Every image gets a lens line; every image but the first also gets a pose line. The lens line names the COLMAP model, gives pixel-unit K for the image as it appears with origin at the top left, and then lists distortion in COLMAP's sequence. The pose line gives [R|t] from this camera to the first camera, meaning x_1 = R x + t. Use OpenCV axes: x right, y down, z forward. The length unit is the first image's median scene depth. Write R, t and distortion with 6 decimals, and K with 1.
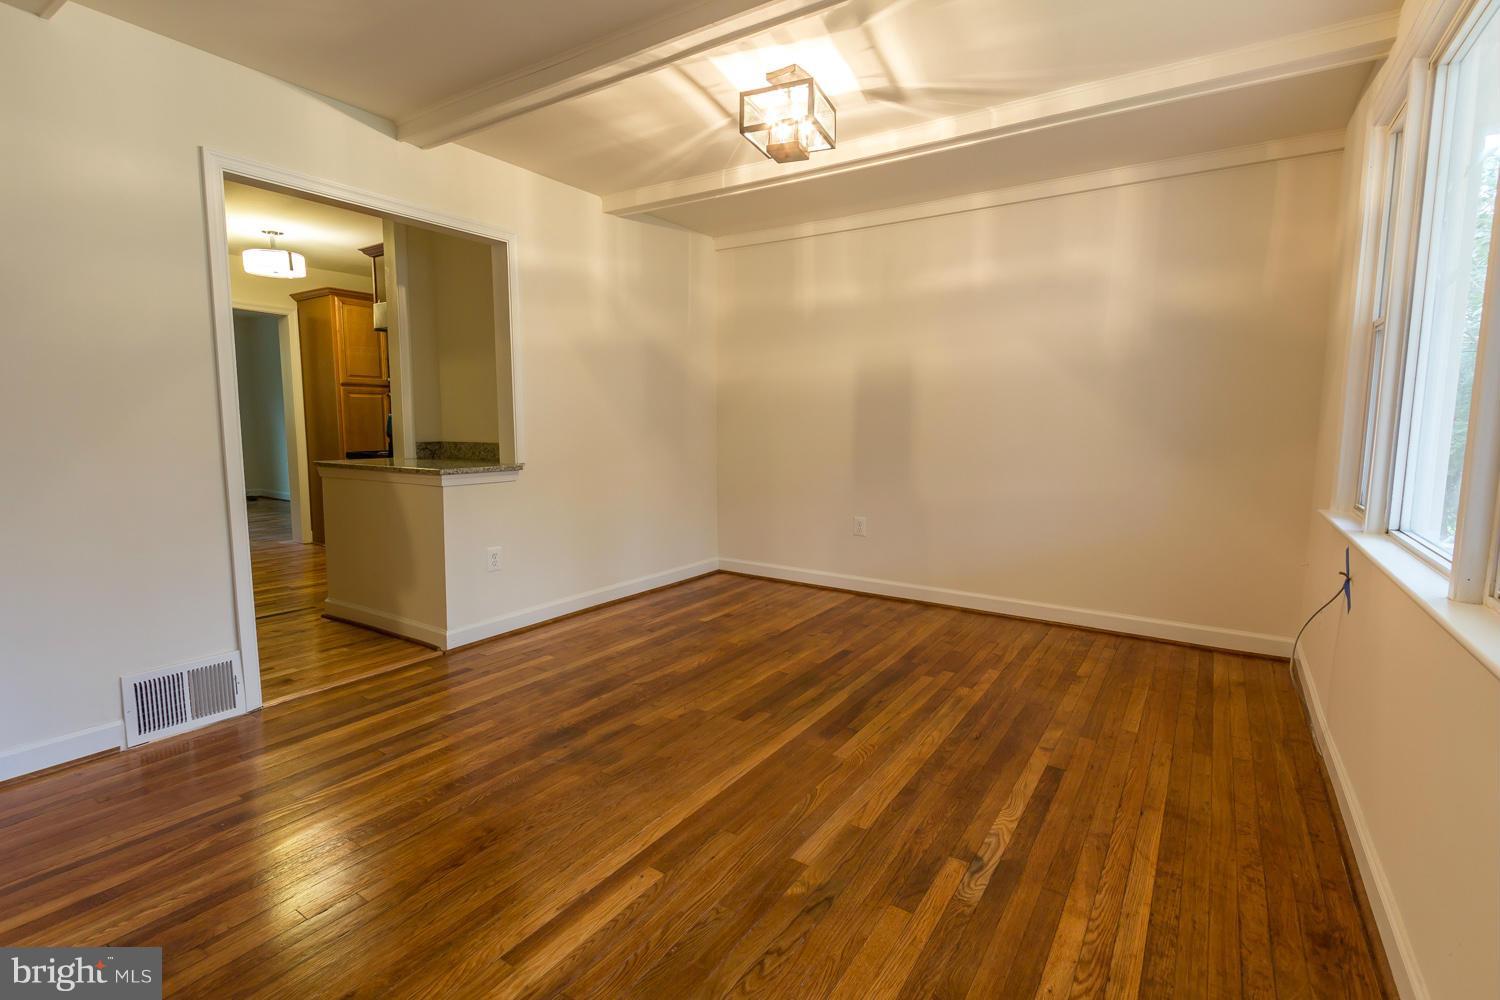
lens RADIAL K [[690.9, 0, 749.3], [0, 690.9, 491.2], [0, 0, 1]] dist [0.012152, -0.007052]
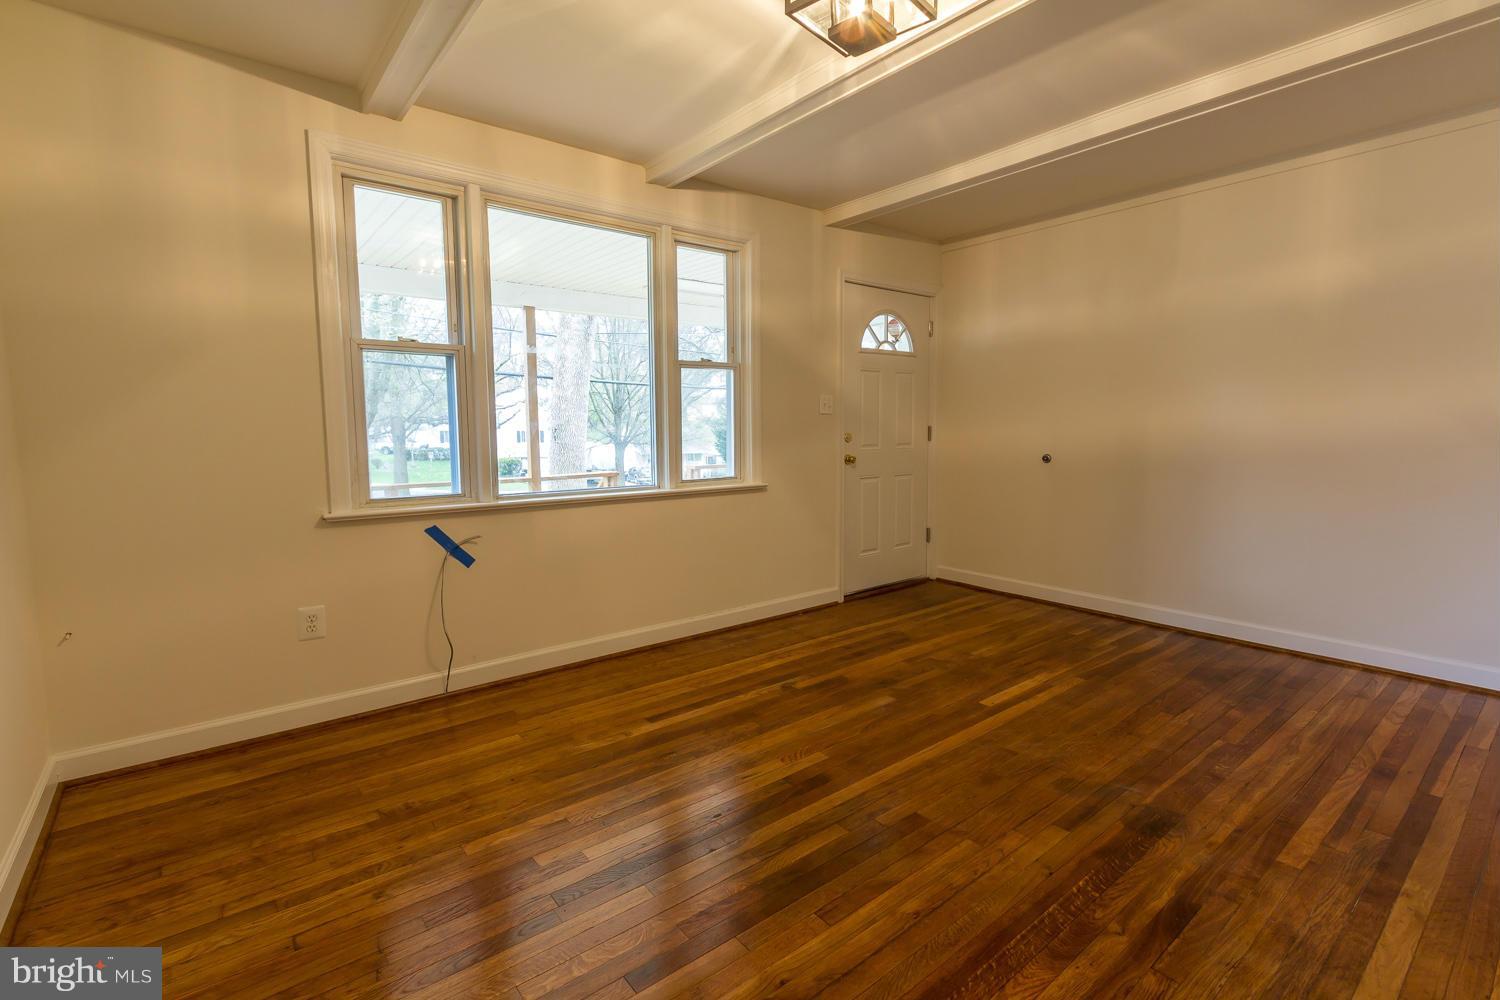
lens RADIAL K [[686.9, 0, 752.0], [0, 686.9, 486.0], [0, 0, 1]] dist [0.001212, -0.000073]
pose [[-0.954906, -0.024589, 0.295890, -0.058209], [0.032699, 0.981794, 0.187113, -0.194438], [-0.295104, 0.188351, -0.936717, 1.878336]]
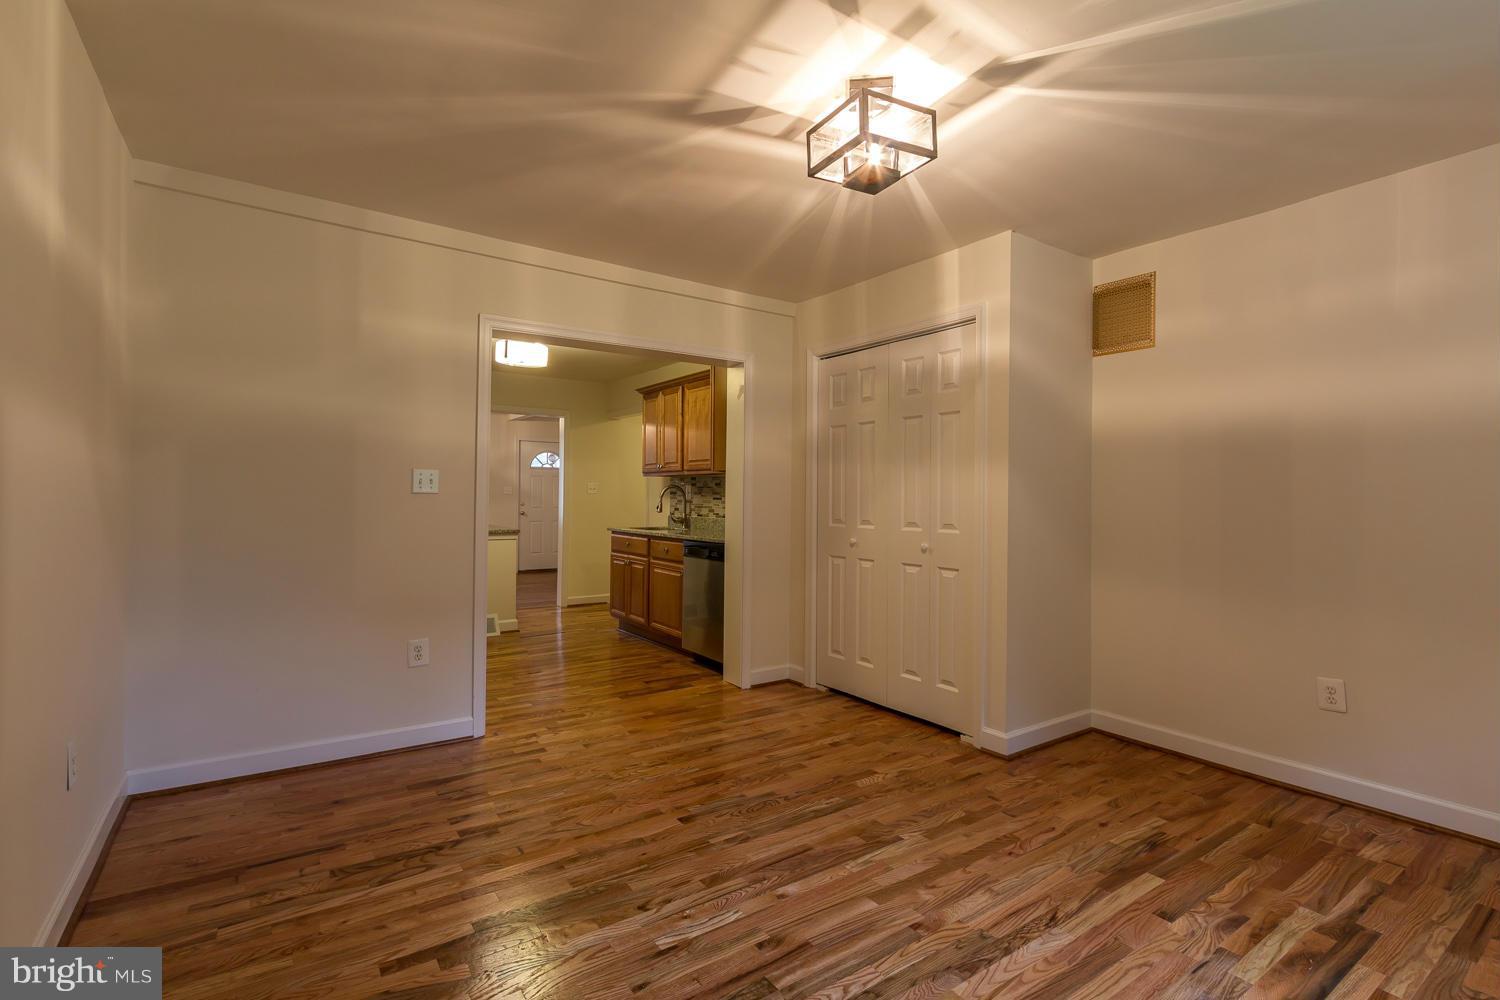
lens RADIAL K [[690.9, 0, 749.3], [0, 690.9, 491.2], [0, 0, 1]] dist [0.012152, -0.007052]
pose [[-0.934390, -0.009919, 0.356113, -2.705981], [0.023872, 0.995622, 0.090370, -0.418378], [-0.355451, 0.092942, -0.930063, 3.668236]]
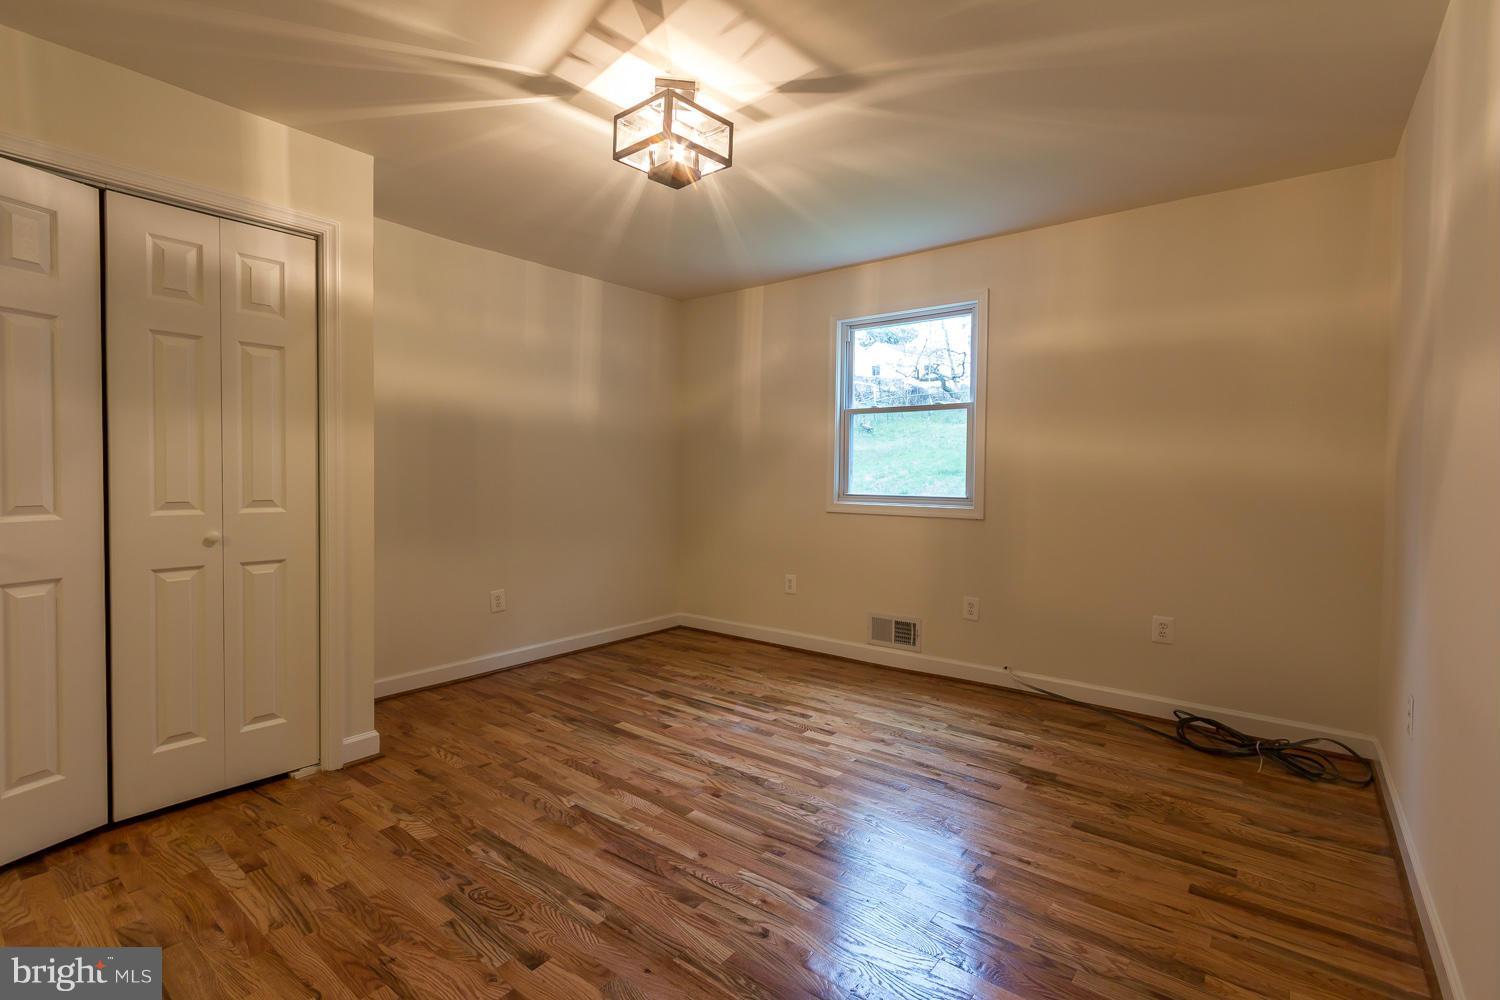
lens RADIAL K [[690.9, 0, 749.3], [0, 690.9, 491.2], [0, 0, 1]] dist [0.012152, -0.007052]
pose [[-0.065434, 0.018375, -0.997688, -1.453588], [-0.115112, 0.993016, 0.025839, -0.324875], [0.991195, 0.116537, -0.062862, 2.892415]]
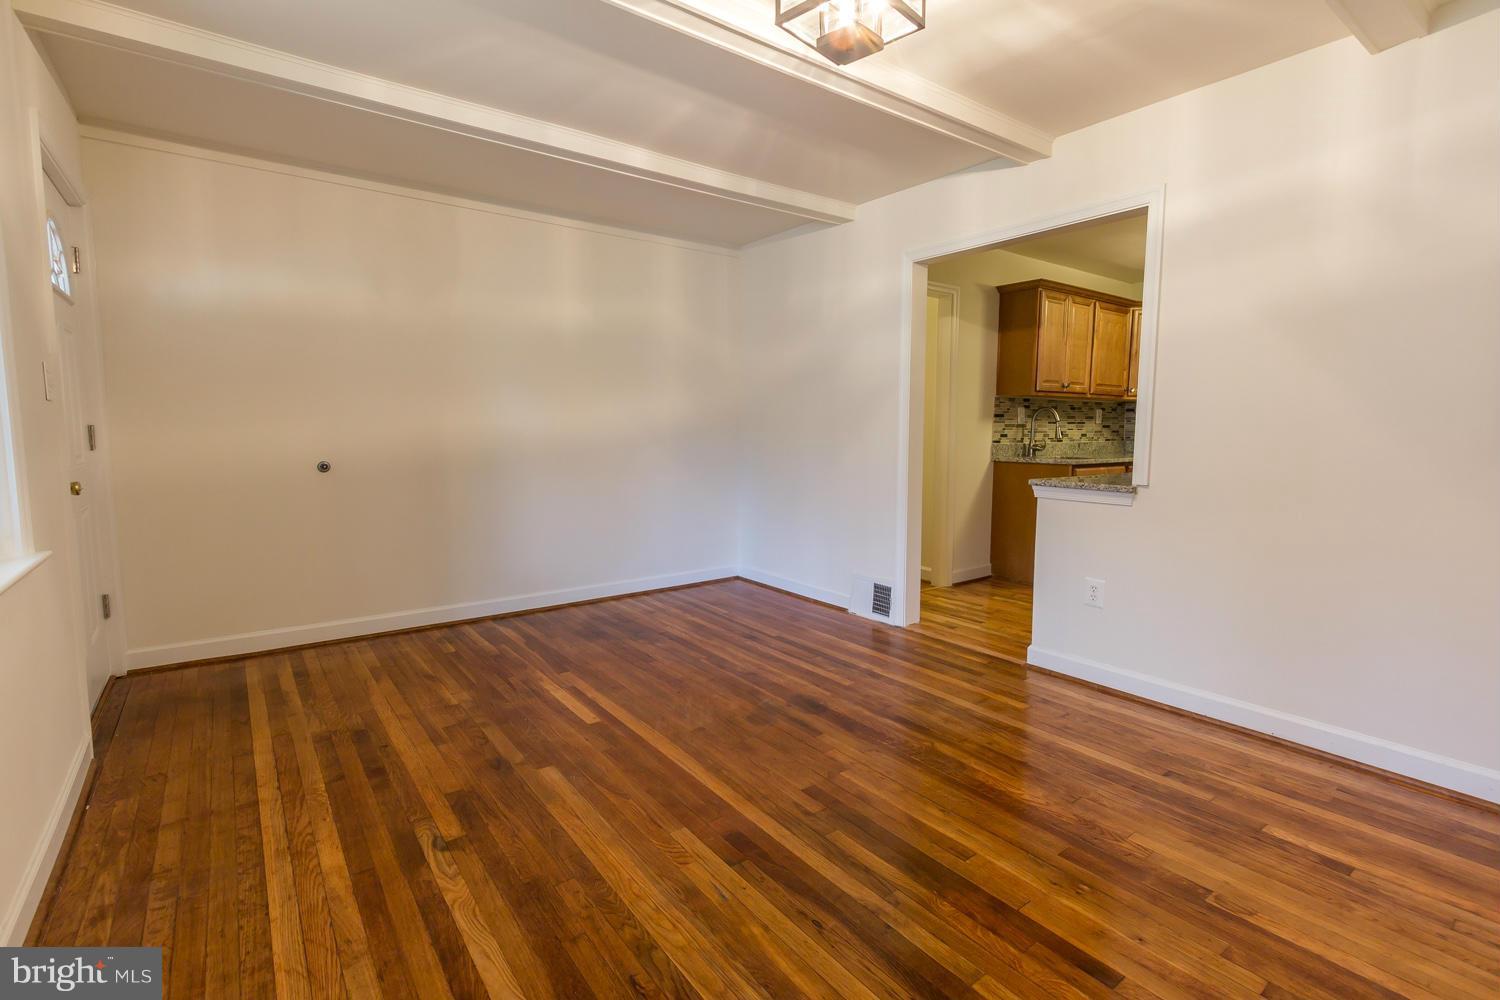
lens RADIAL K [[690.9, 0, 749.3], [0, 690.9, 491.2], [0, 0, 1]] dist [0.012152, -0.007052]
pose [[-0.327871, 0.081607, -0.941191, 0.838154], [-0.104189, 0.987061, 0.121879, -0.126461], [0.938960, 0.138022, -0.315126, 1.269336]]
